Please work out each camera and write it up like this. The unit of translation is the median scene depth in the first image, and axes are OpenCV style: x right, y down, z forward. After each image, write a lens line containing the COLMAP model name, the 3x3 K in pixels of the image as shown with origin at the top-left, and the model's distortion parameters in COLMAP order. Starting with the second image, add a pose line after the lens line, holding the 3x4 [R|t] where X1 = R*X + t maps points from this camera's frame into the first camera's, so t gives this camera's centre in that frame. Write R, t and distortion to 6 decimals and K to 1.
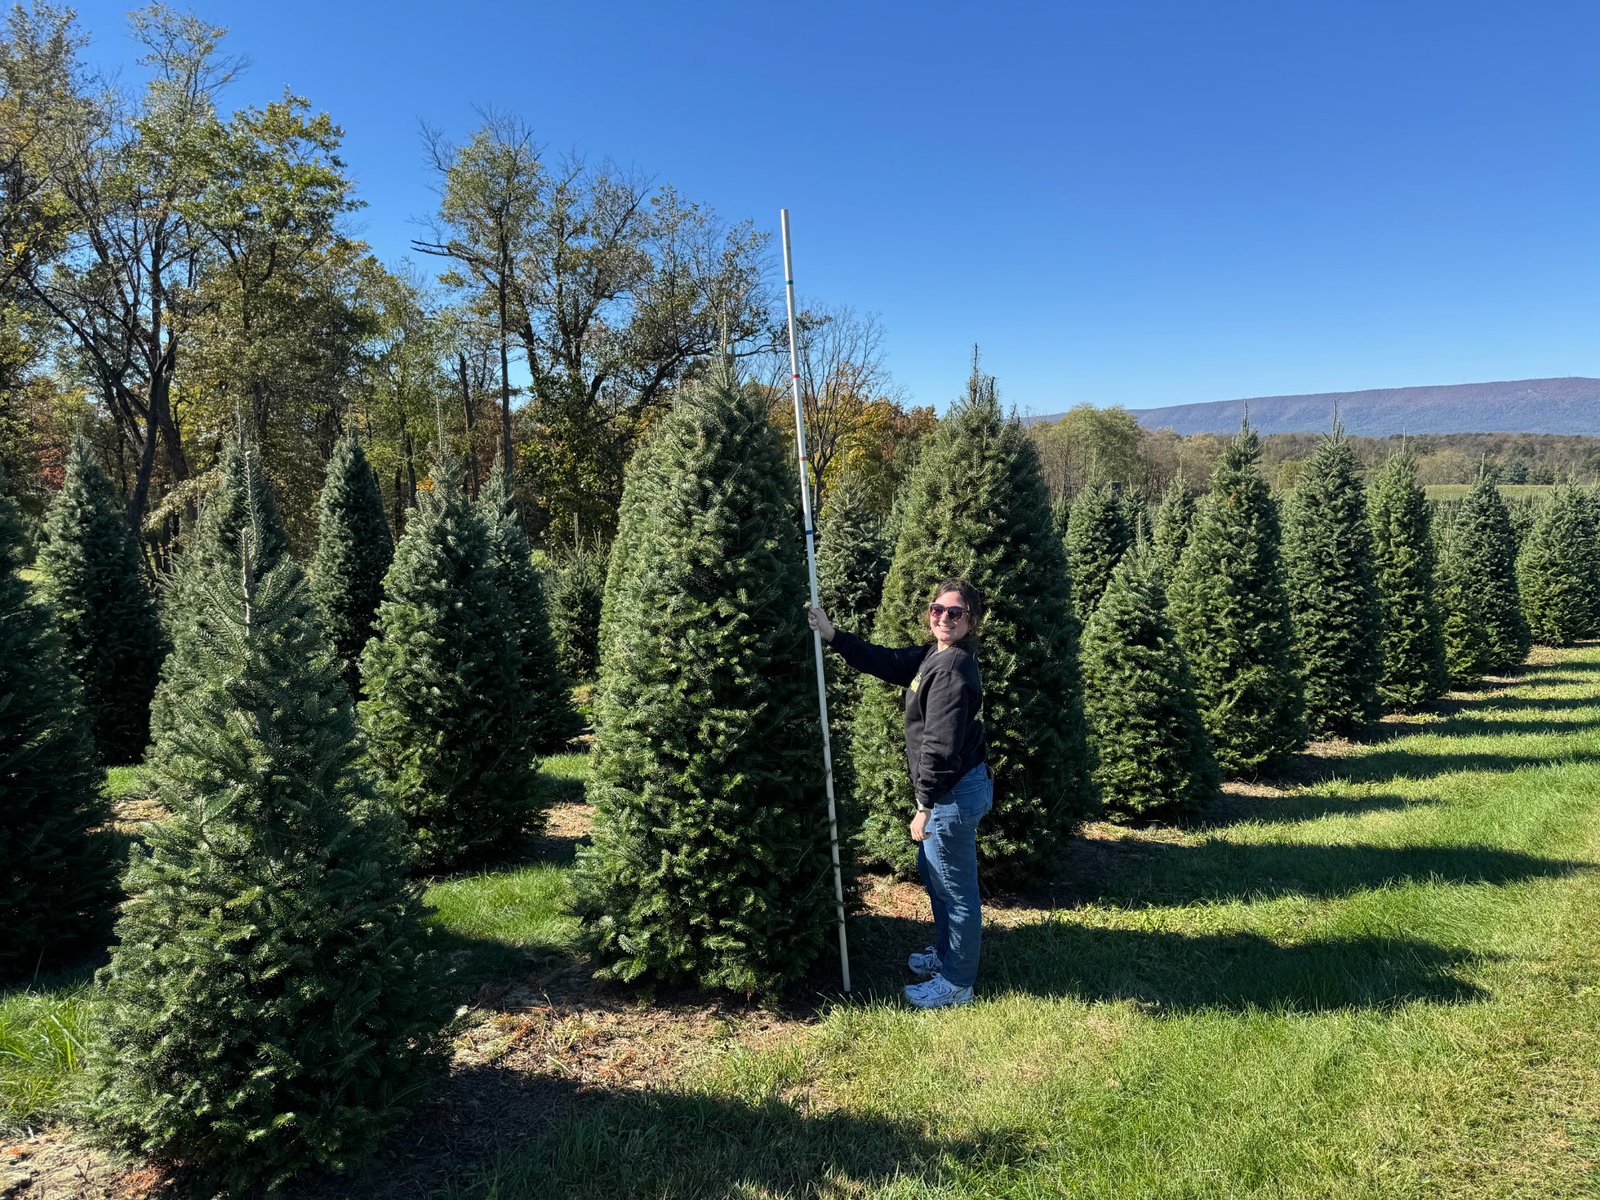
lens RADIAL K [[1302.5, 0, 800.9], [0, 1302.5, 641.5], [0, 0, 1]] dist [0.007152, 0.003721]
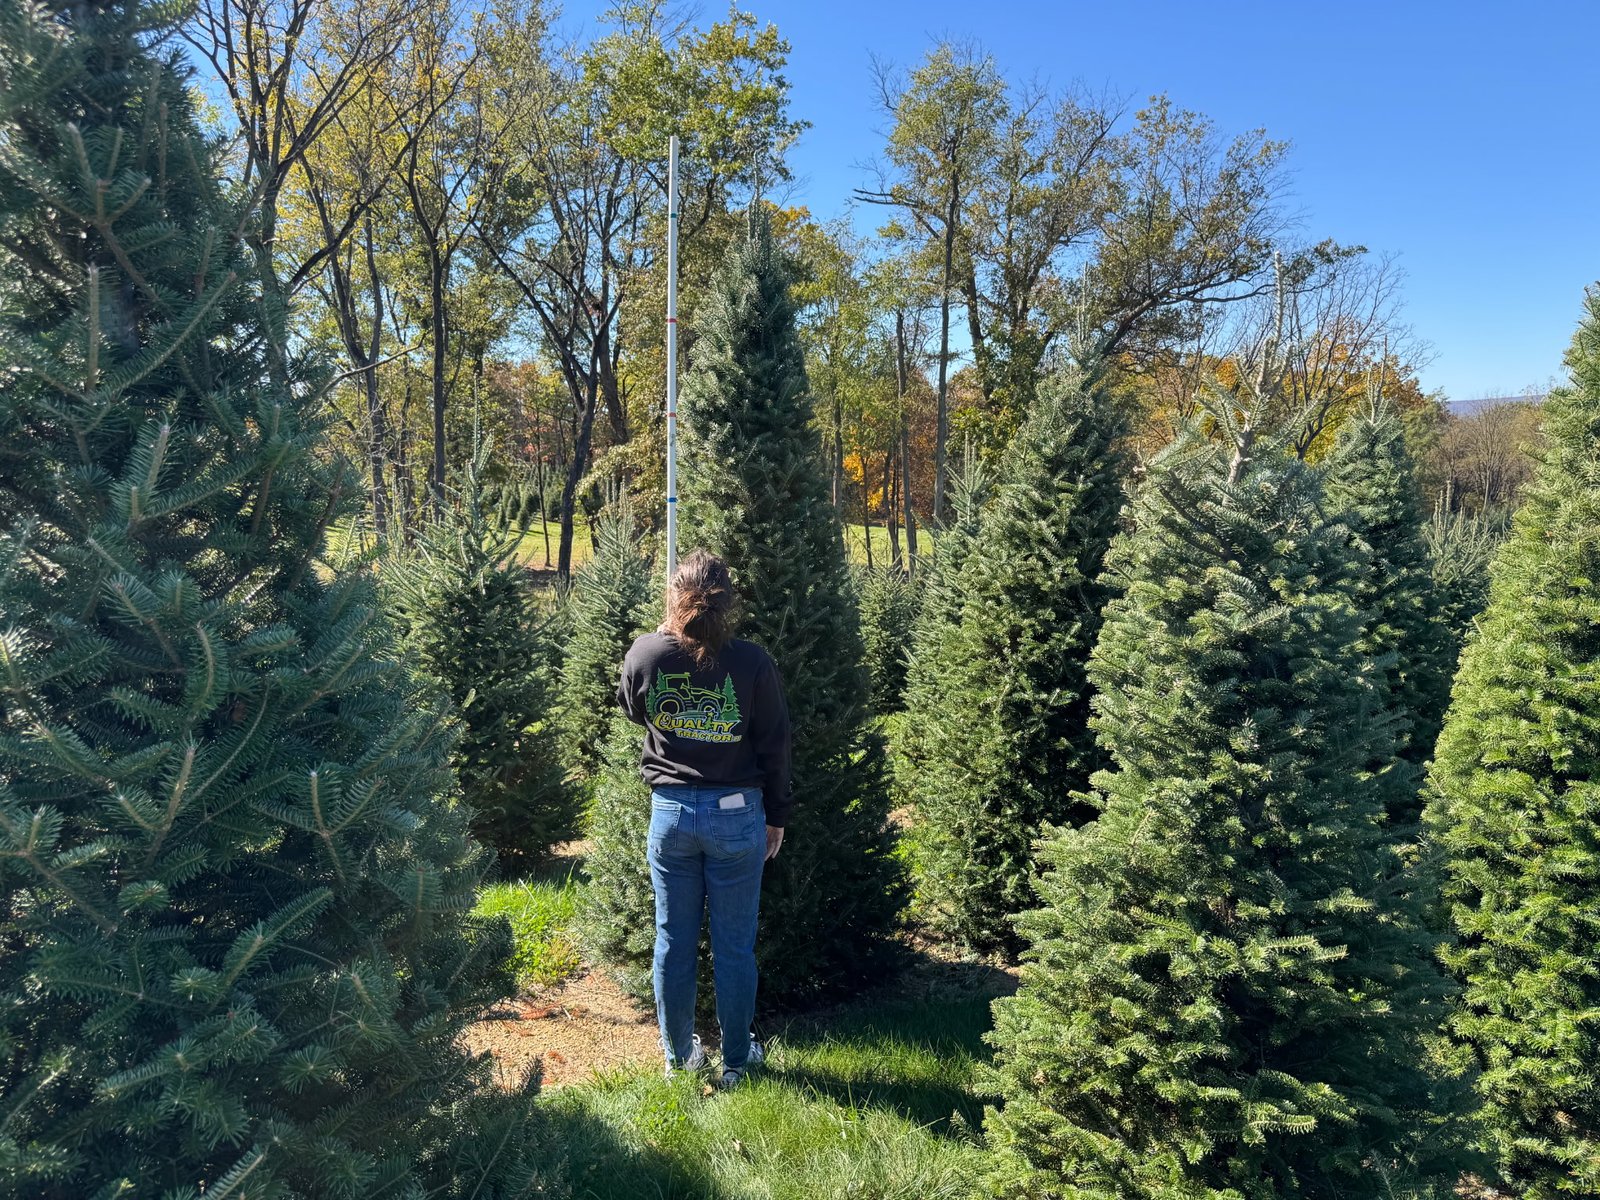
lens RADIAL K [[1302.5, 0, 800.9], [0, 1302.5, 641.5], [0, 0, 1]] dist [0.007152, 0.003721]
pose [[0.950794, 0.057690, -0.304406, -0.034511], [-0.052313, 0.998298, 0.025796, -0.008002], [0.305375, -0.008602, 0.952193, 0.105502]]
